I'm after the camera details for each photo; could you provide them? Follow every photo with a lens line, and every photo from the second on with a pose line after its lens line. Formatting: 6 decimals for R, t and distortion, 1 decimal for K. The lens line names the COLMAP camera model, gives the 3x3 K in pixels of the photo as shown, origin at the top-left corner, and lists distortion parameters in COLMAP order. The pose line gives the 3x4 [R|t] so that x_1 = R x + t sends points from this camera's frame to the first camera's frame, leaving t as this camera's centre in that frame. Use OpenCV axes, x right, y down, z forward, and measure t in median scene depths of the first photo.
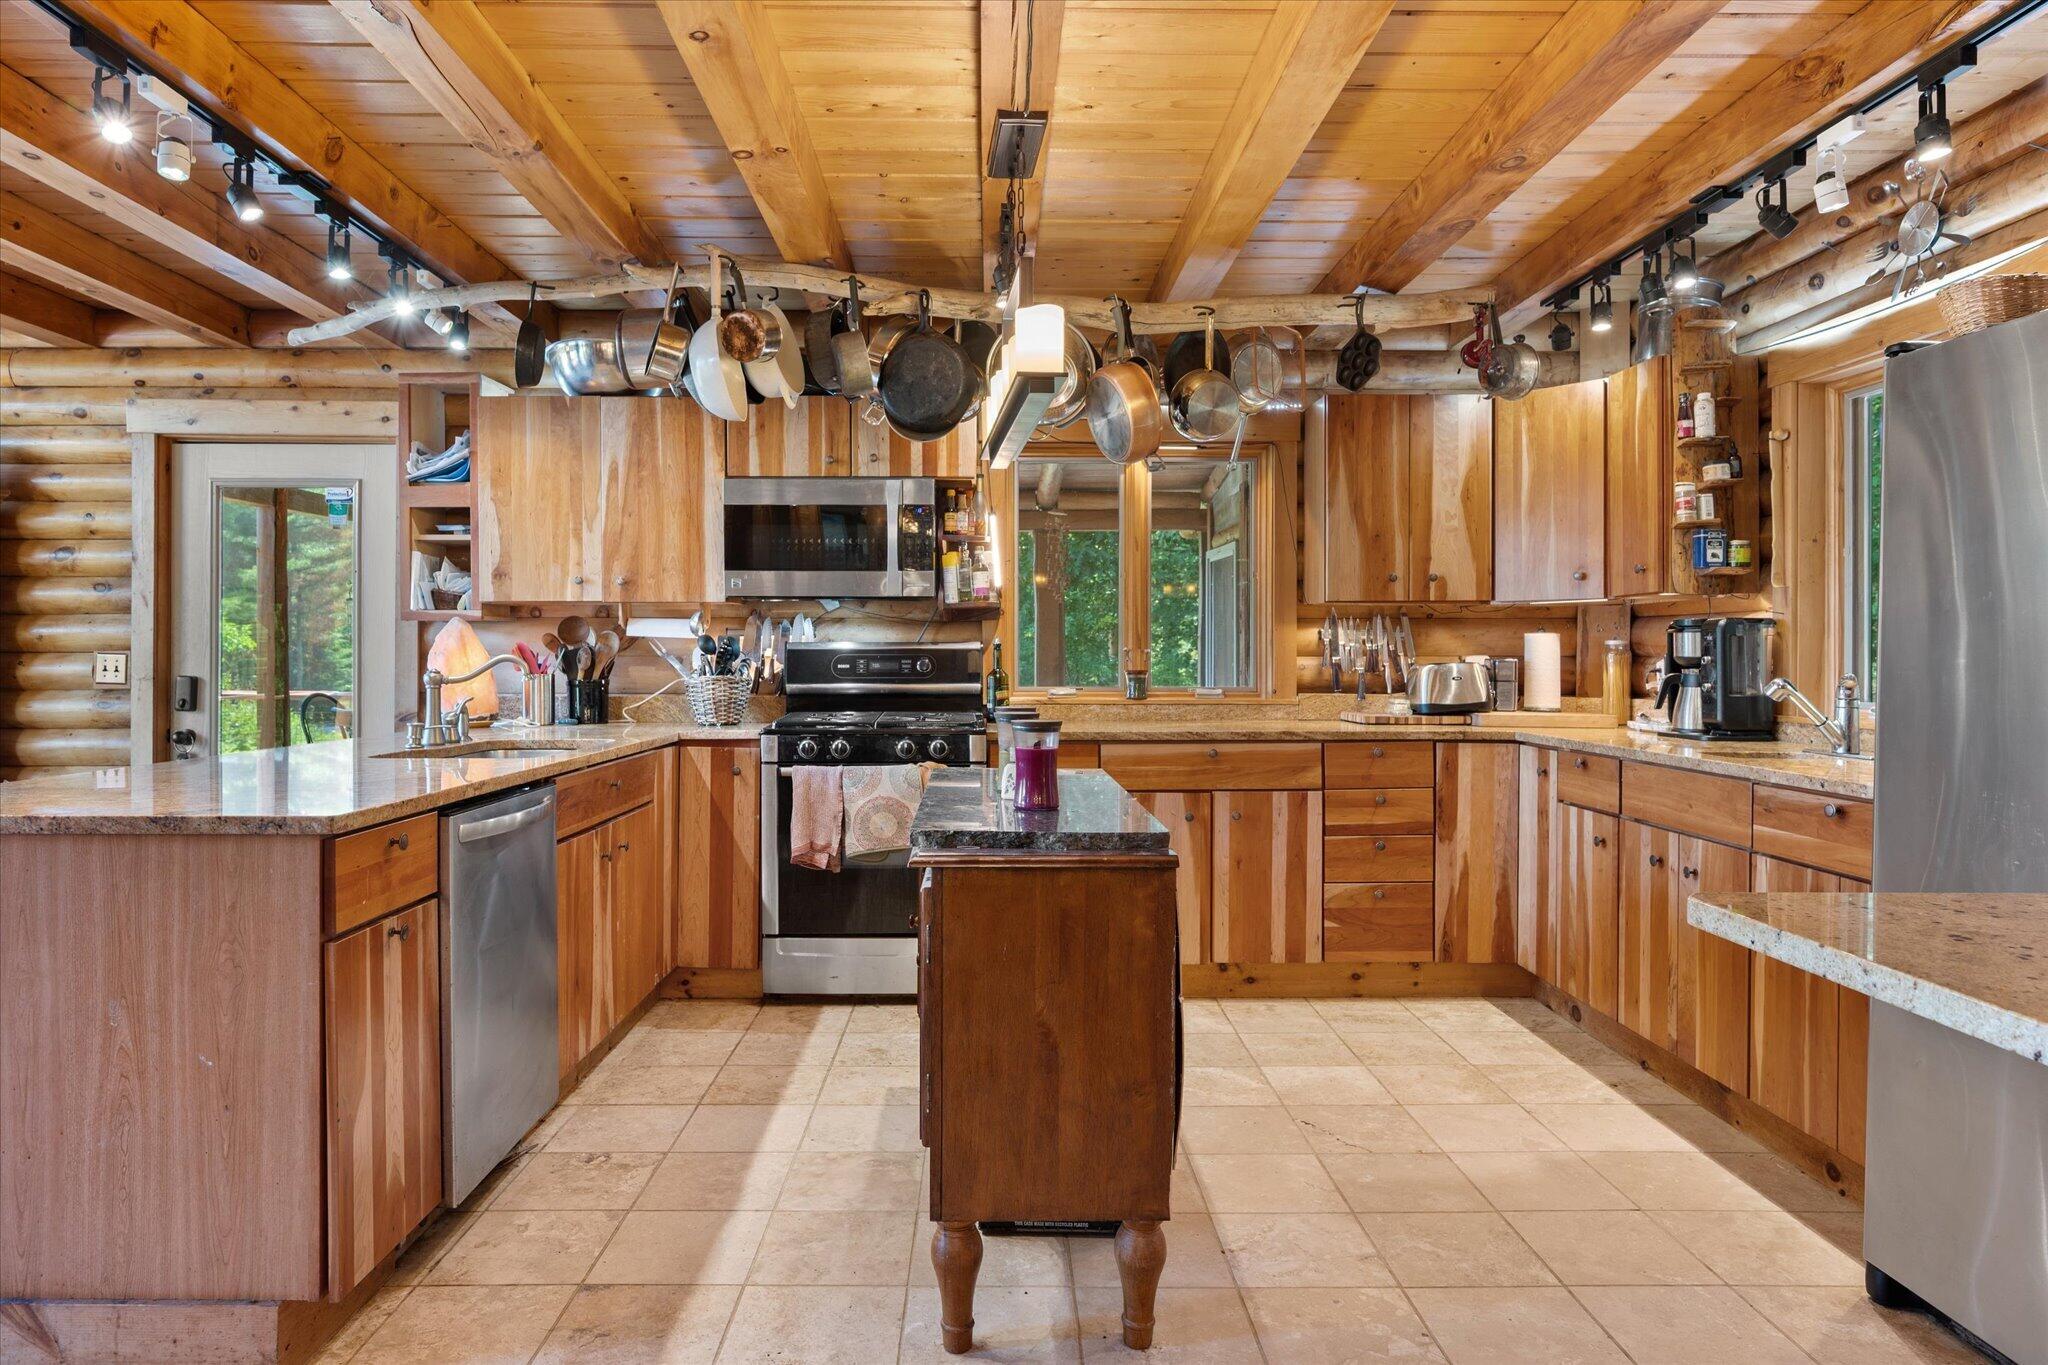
lens RADIAL K [[1221.8, 0, 1009.7], [0, 1221.8, 676.4], [0, 0, 1]] dist [-0.003433, 0.000415]
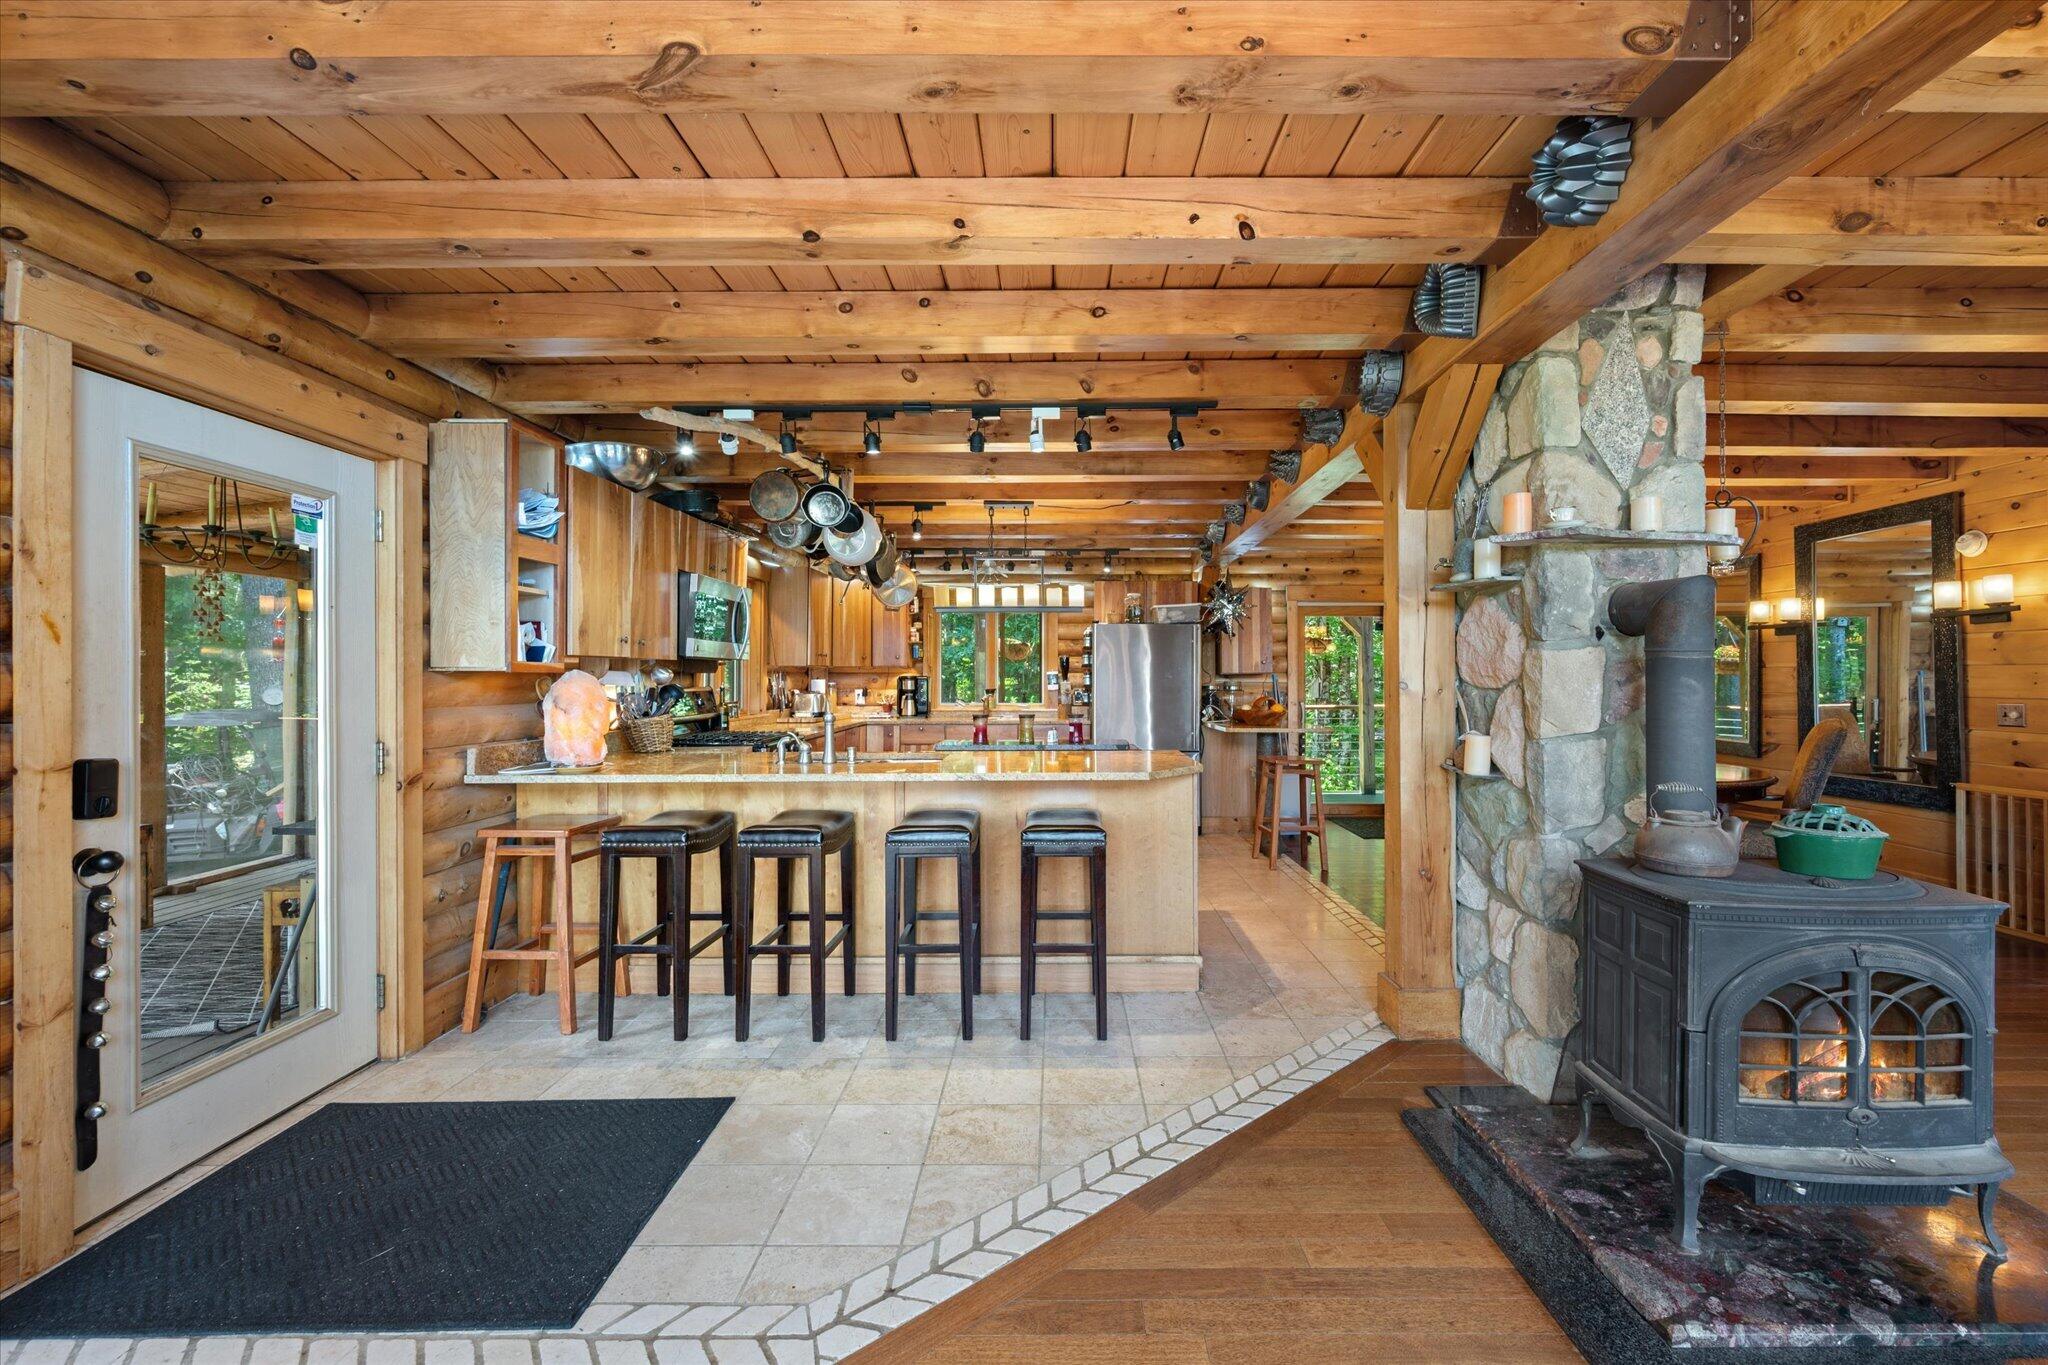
lens RADIAL K [[861.5, 0, 1028.3], [0, 861.5, 679.3], [0, 0, 1]] dist [-0.000454, -0.000667]
pose [[0.015474, -0.004349, 0.999871, -1.338466], [0.017228, 0.999843, 0.004082, -0.040151], [-0.999732, 0.017162, 0.015547, 0.660013]]
